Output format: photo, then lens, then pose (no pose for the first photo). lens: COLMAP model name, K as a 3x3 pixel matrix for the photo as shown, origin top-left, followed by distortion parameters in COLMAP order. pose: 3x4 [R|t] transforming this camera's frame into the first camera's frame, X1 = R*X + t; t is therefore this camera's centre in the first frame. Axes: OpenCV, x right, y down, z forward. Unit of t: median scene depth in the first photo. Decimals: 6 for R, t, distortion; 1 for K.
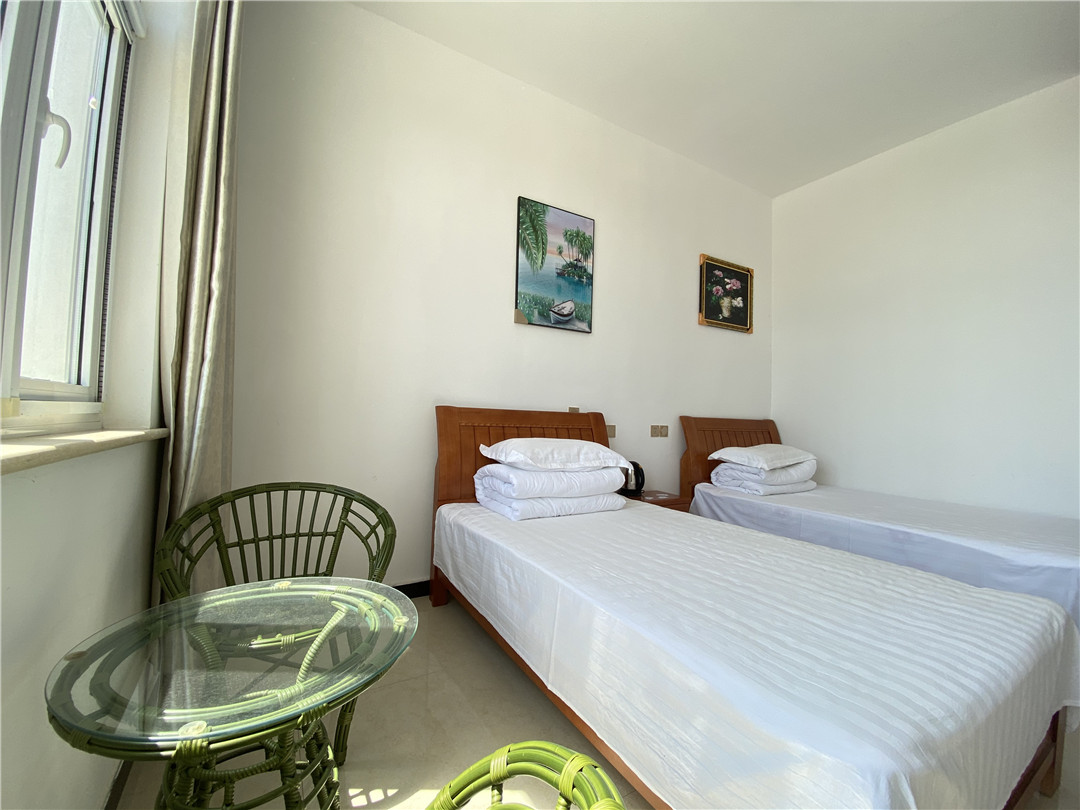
lens RADIAL K [[436.6, 0, 540.0], [0, 436.6, 405.0], [0, 0, 1]] dist [0.061489, -0.041133]
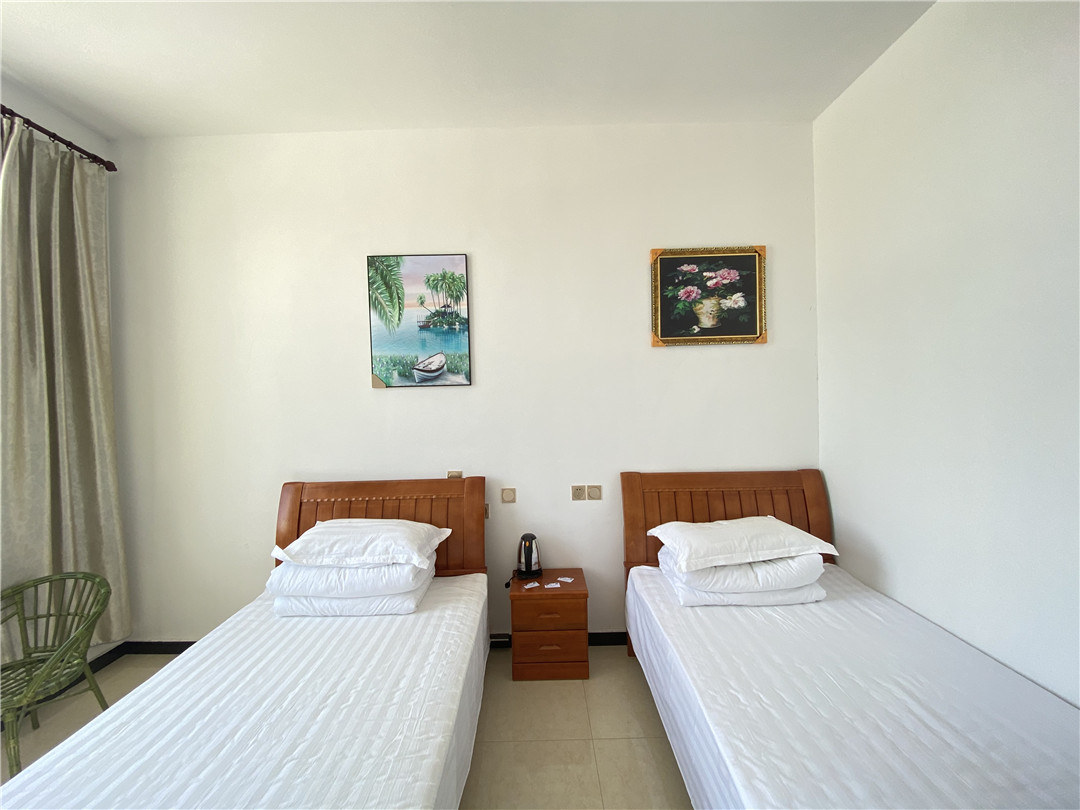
lens RADIAL K [[436.6, 0, 540.0], [0, 436.6, 405.0], [0, 0, 1]] dist [0.061489, -0.041133]
pose [[0.860206, -0.039303, -0.508430, 0.689758], [0.063405, 0.997532, 0.030162, -0.145282], [0.505990, -0.058182, 0.860575, 0.322722]]
